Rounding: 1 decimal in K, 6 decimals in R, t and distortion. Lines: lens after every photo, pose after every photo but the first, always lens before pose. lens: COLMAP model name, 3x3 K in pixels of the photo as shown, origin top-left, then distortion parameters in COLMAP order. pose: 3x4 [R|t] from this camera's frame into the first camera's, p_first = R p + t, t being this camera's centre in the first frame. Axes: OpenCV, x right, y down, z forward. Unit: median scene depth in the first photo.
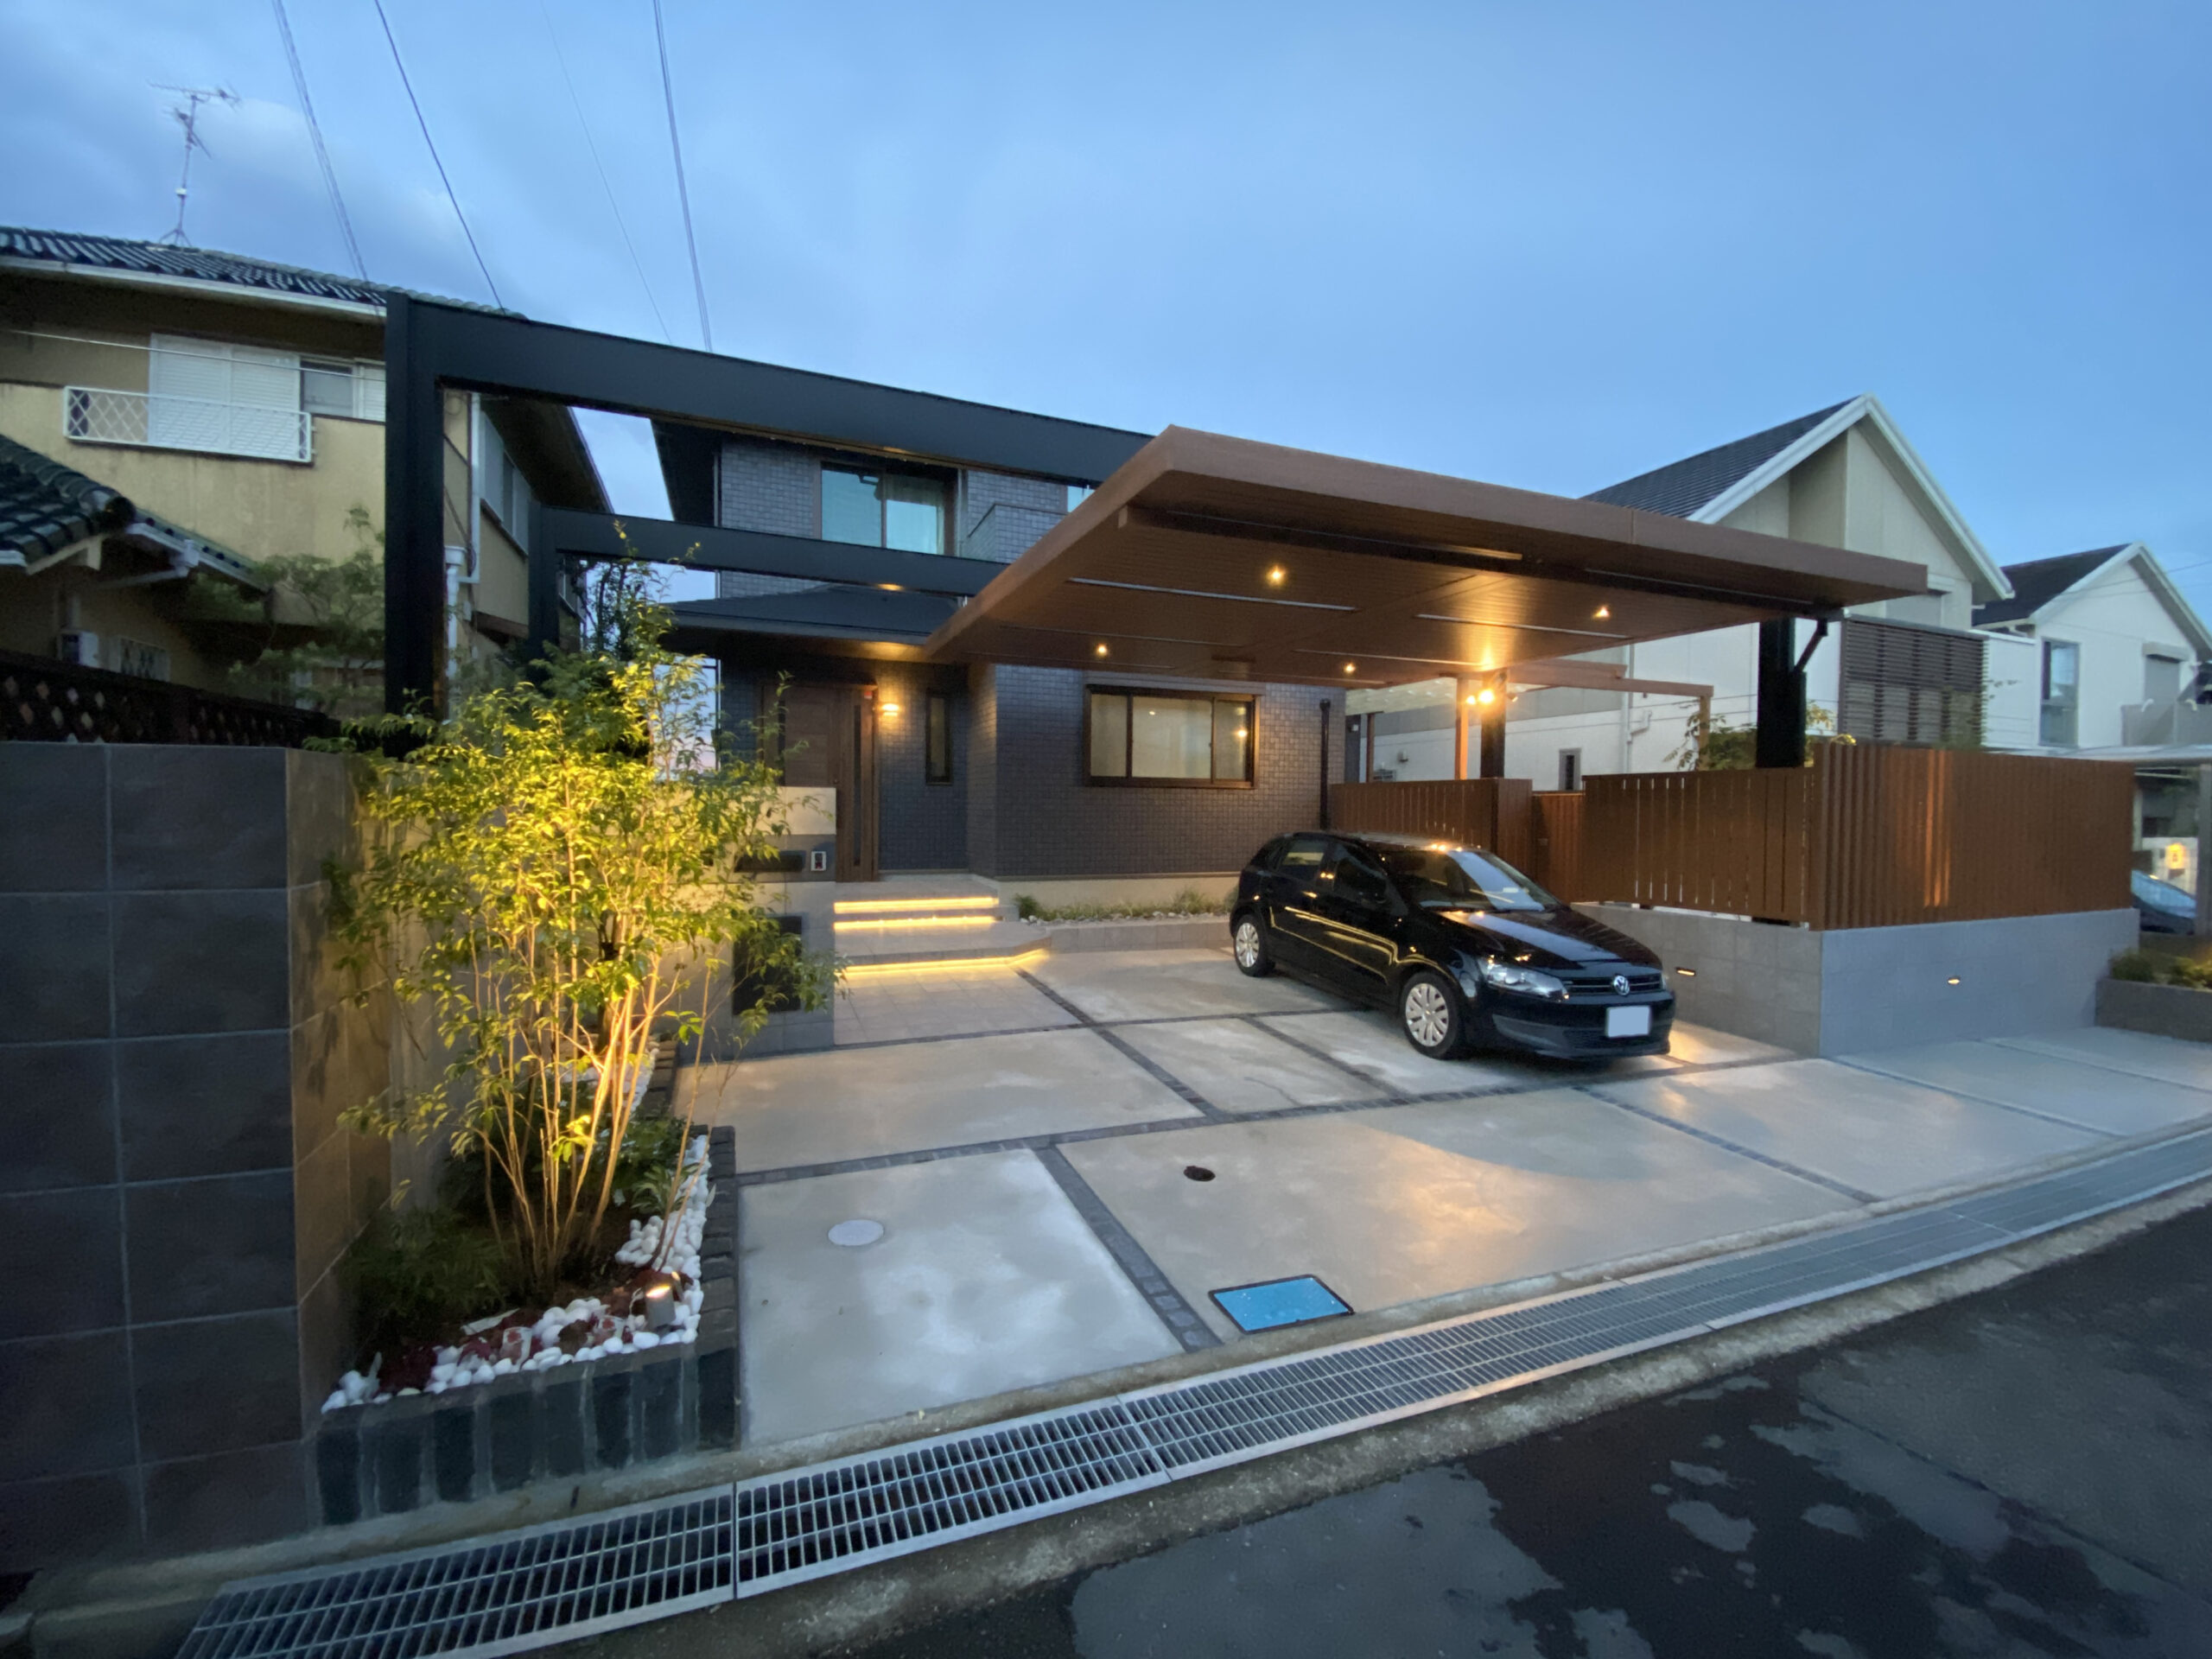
lens RADIAL K [[902.0, 0, 1104.1], [0, 902.0, 823.2], [0, 0, 1]] dist [0.016109, -0.017790]
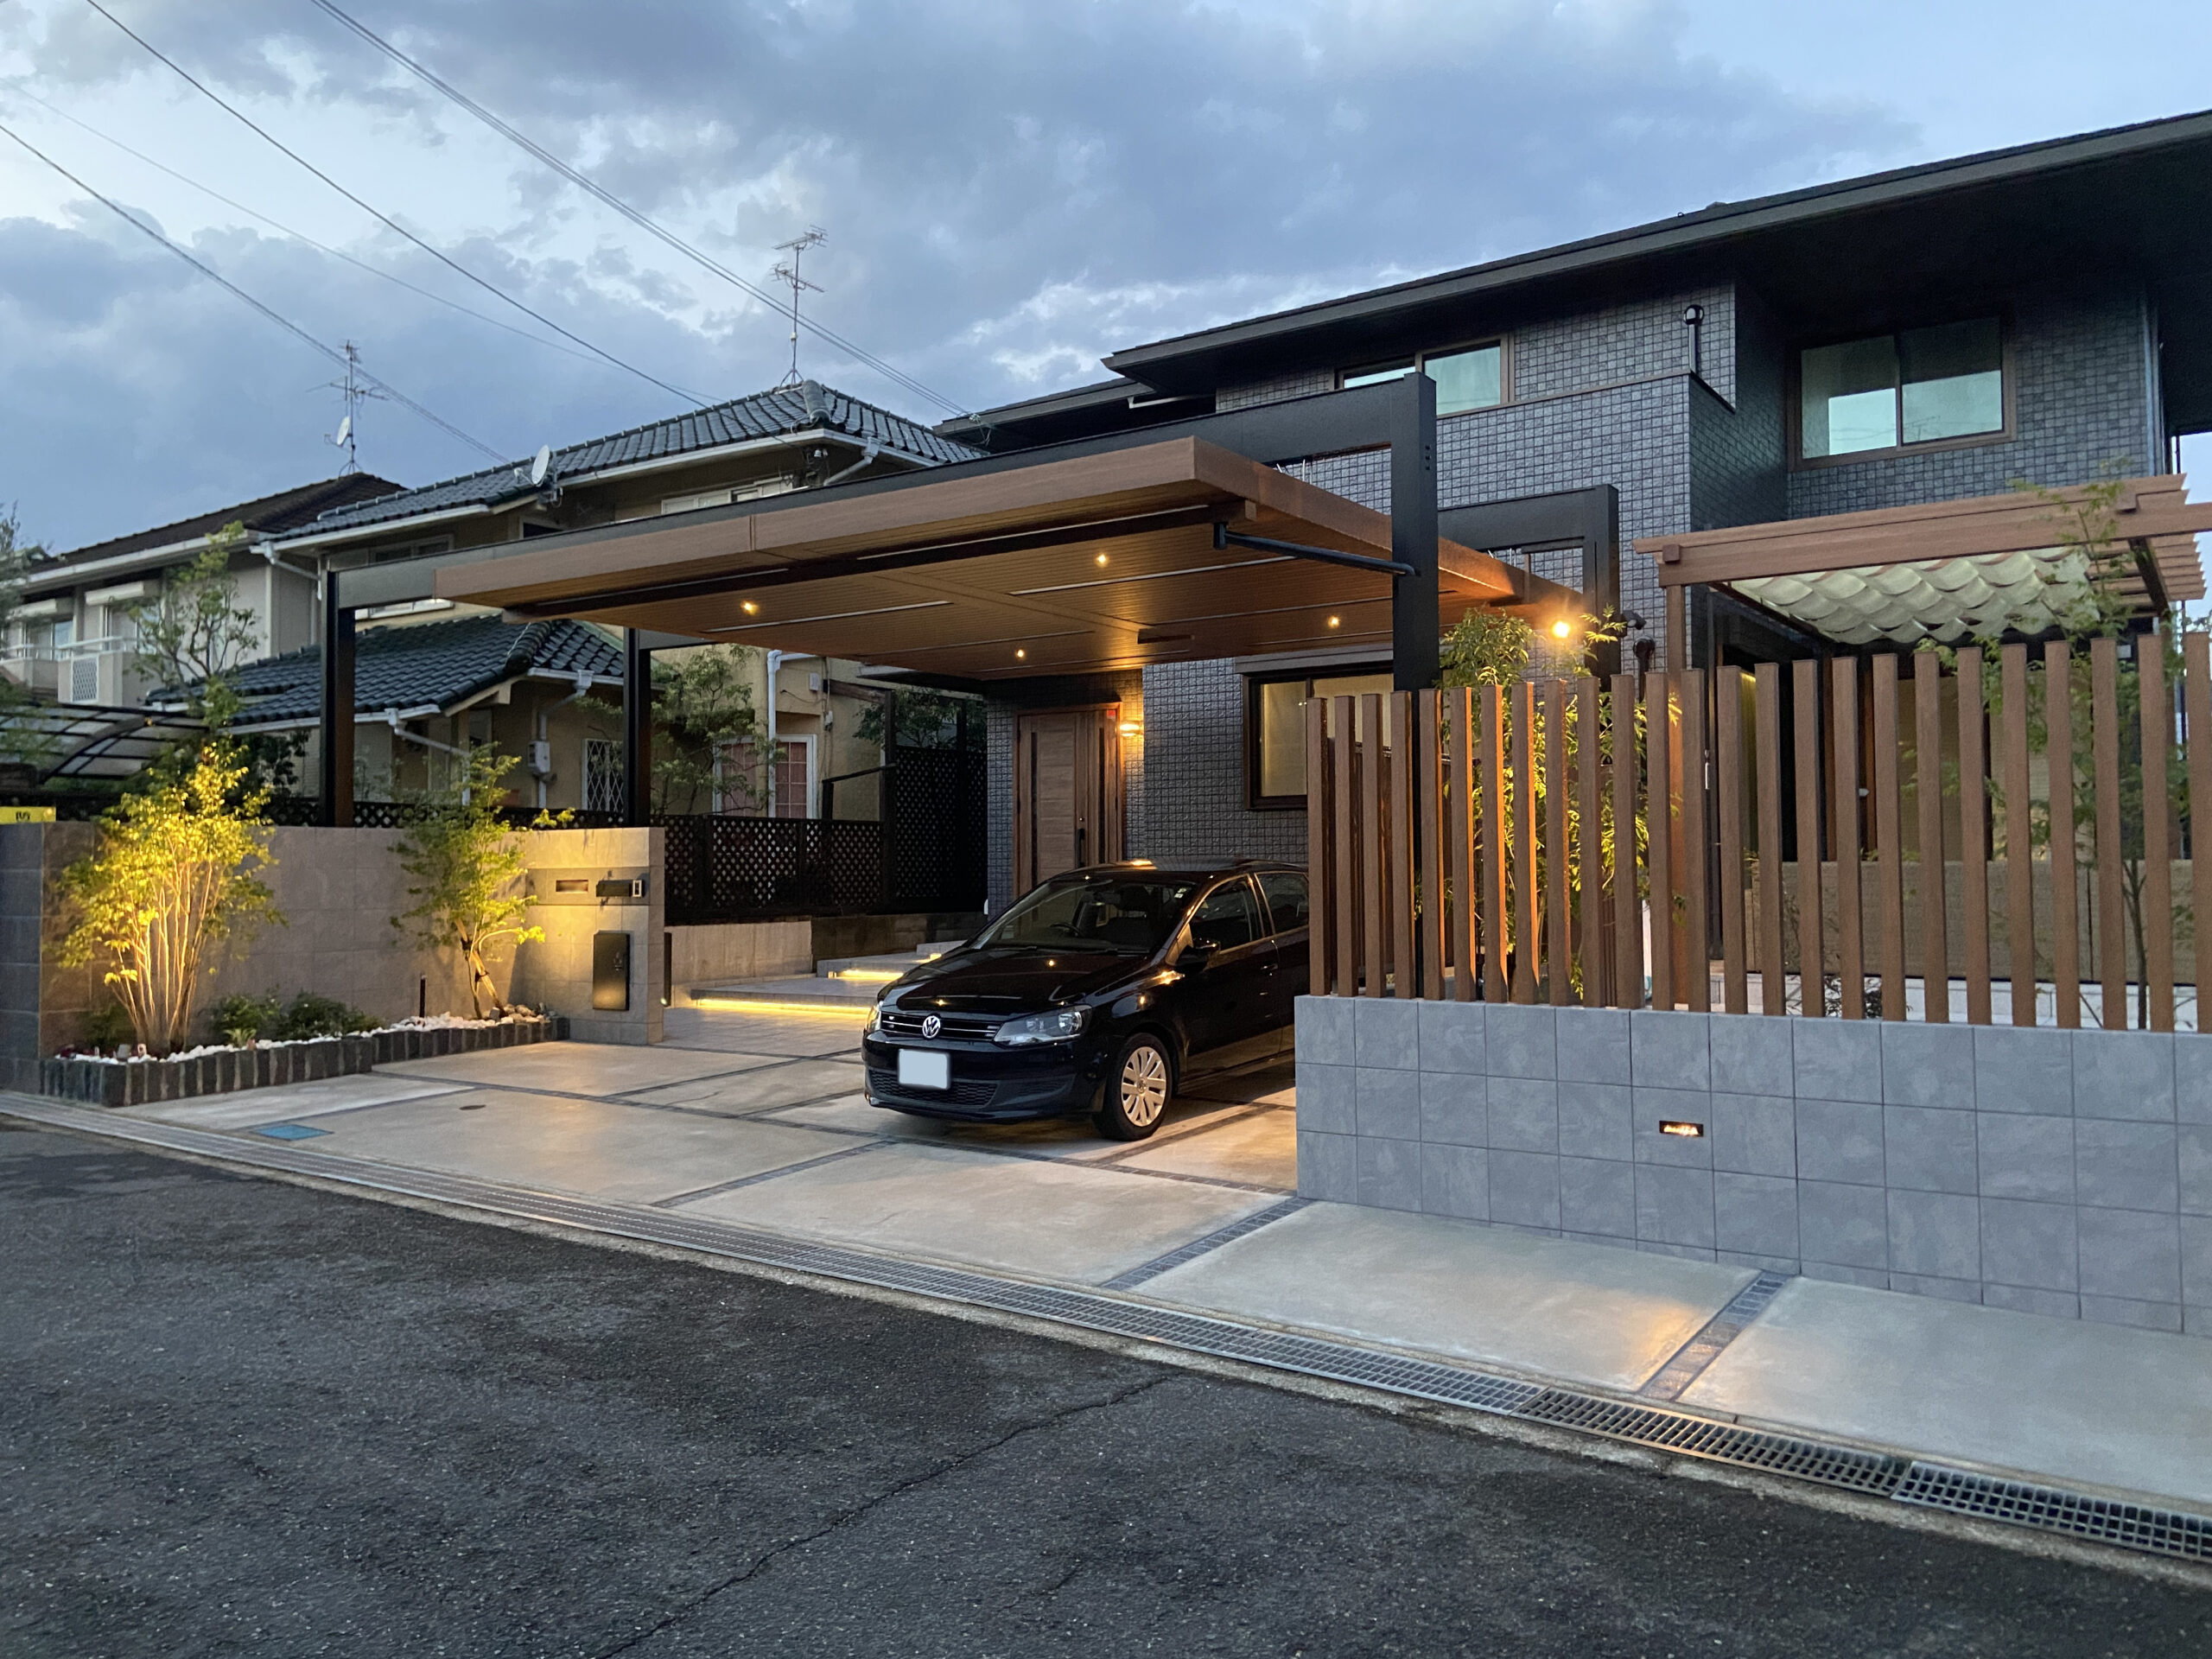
lens RADIAL K [[1663.9, 0, 1106.4], [0, 1663.9, 803.8], [0, 0, 1]] dist [0.152281, -0.199358]
pose [[0.554360, -0.050439, -0.830747, 1.649757], [-0.002496, 0.998057, -0.062263, 0.058533], [0.832273, 0.036590, 0.553157, 0.229424]]
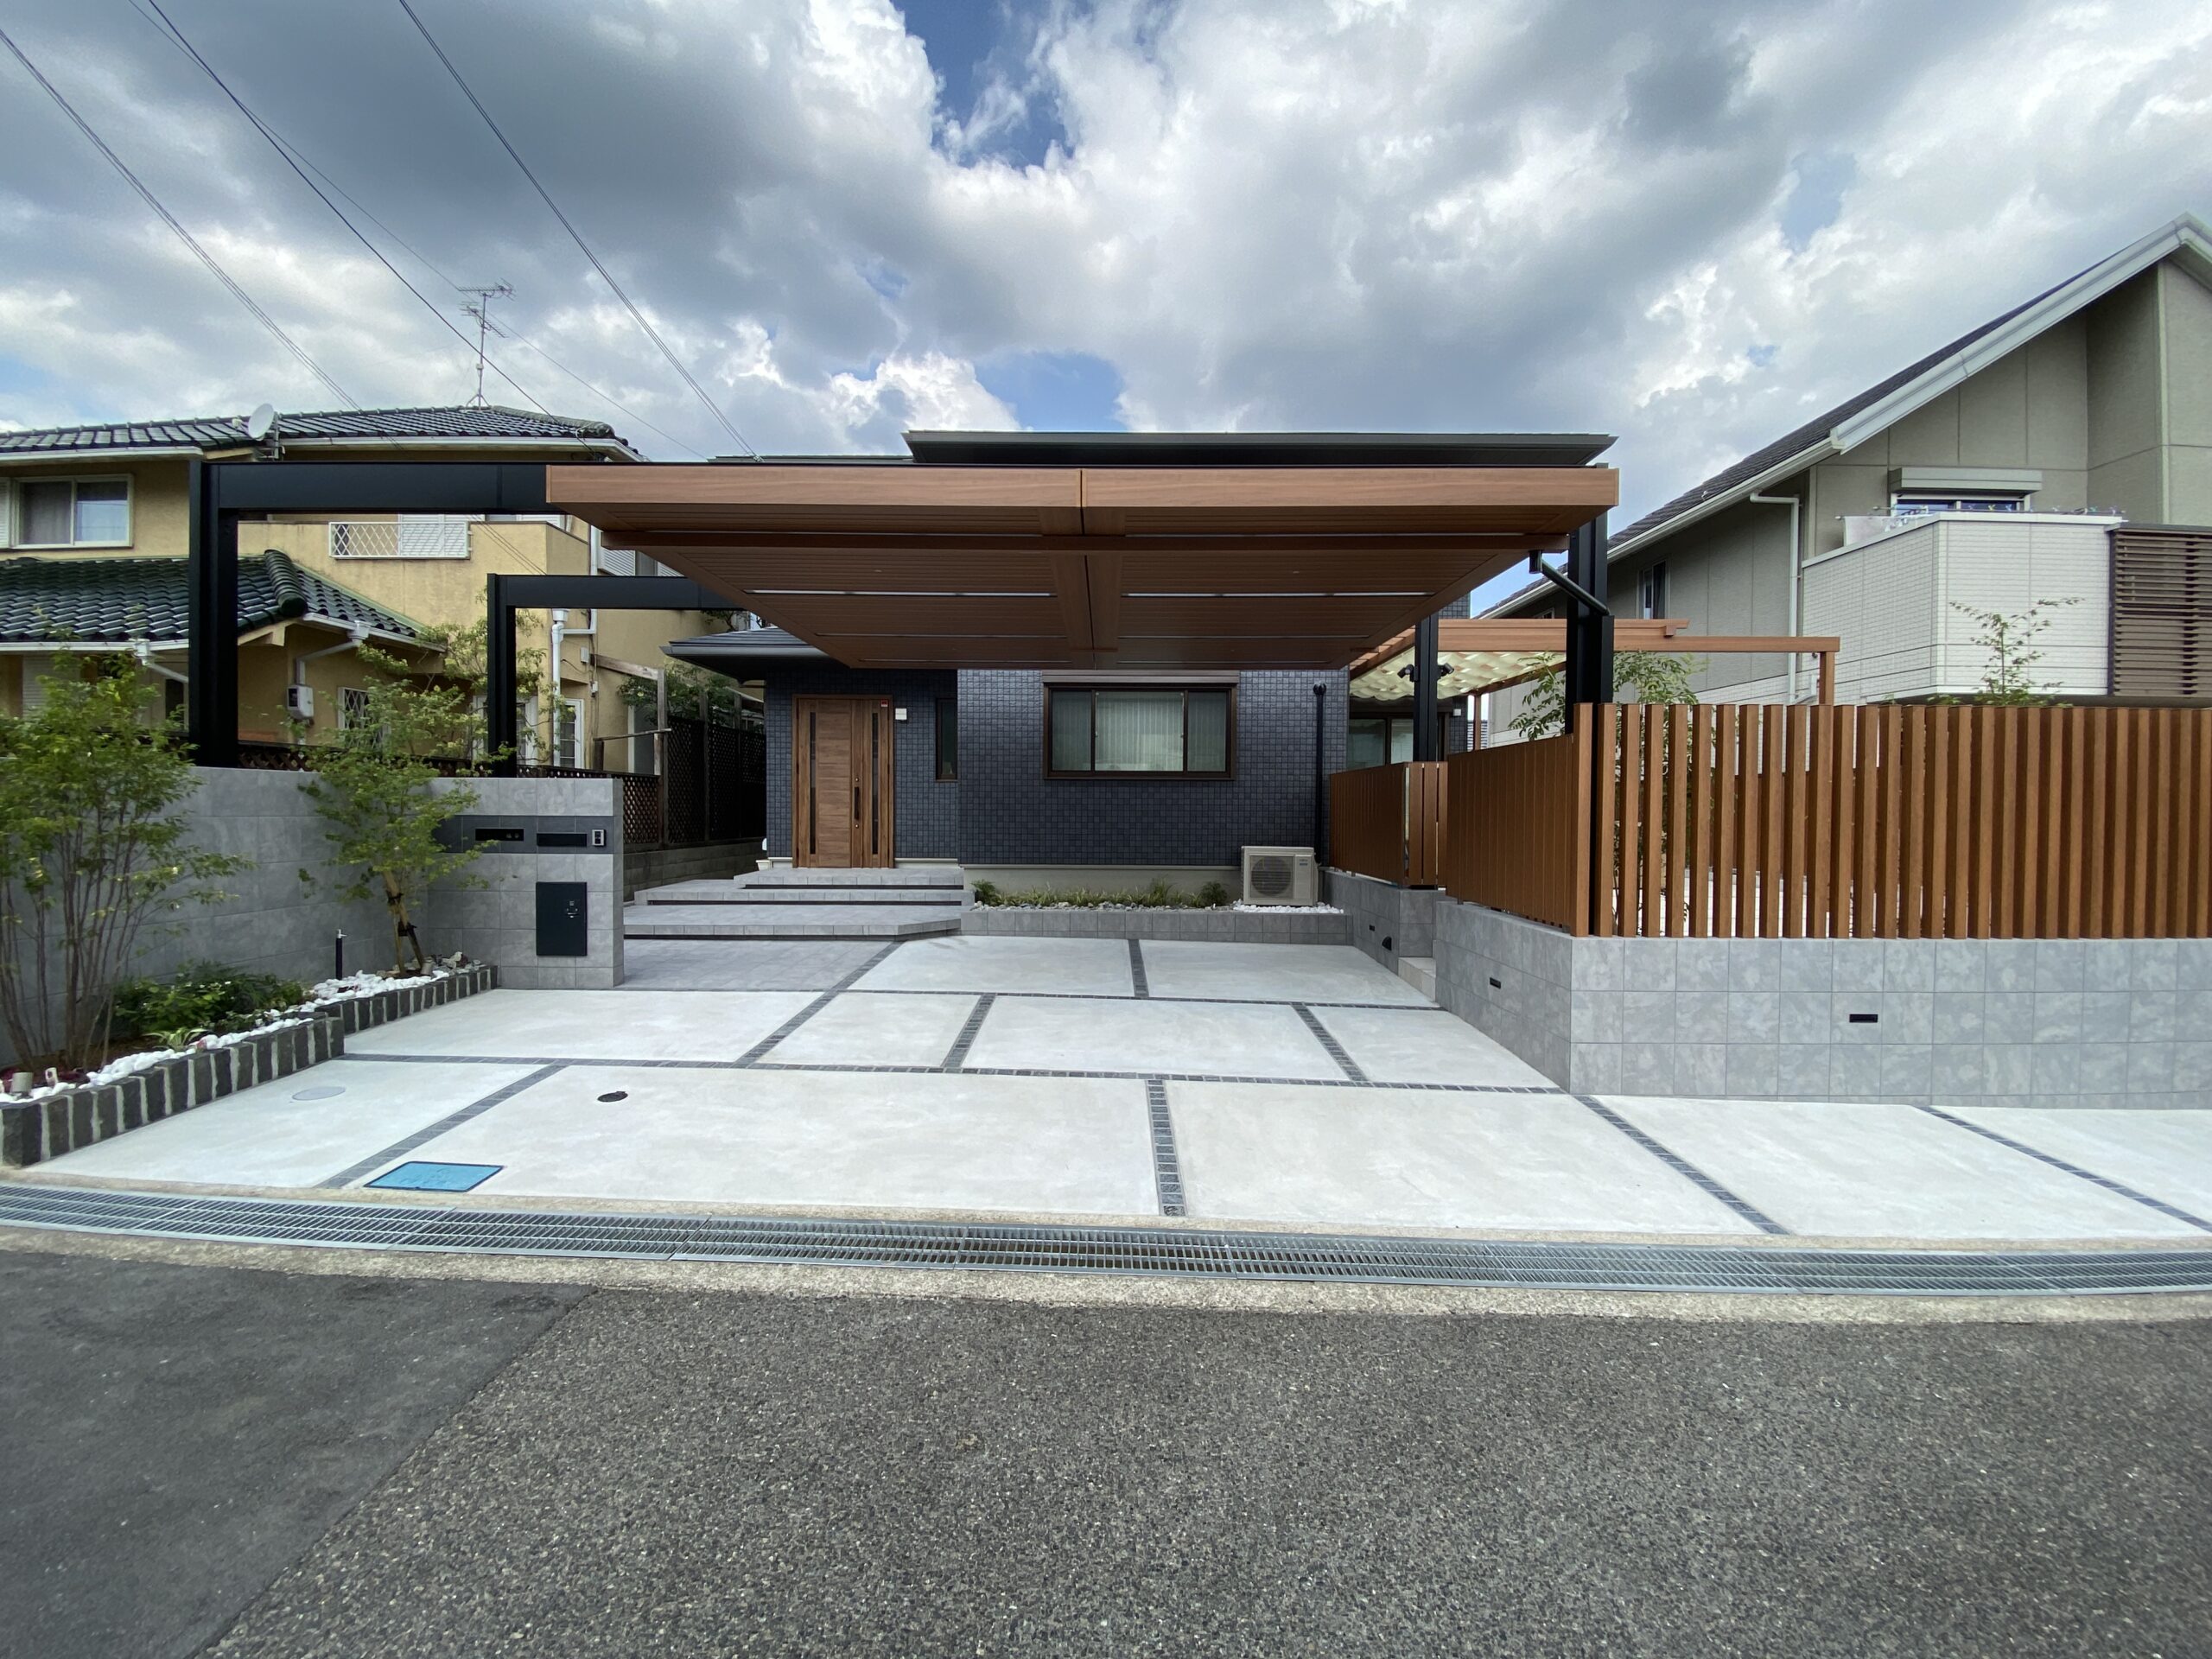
lens RADIAL K [[897.7, 0, 1106.0], [0, 897.7, 829.5], [0, 0, 1]] dist [0.026136, -0.023770]
pose [[0.924378, 0.002734, -0.381467, 0.693311], [-0.003021, 0.999995, -0.000152, 0.025007], [0.381465, 0.001293, 0.924382, 0.095870]]
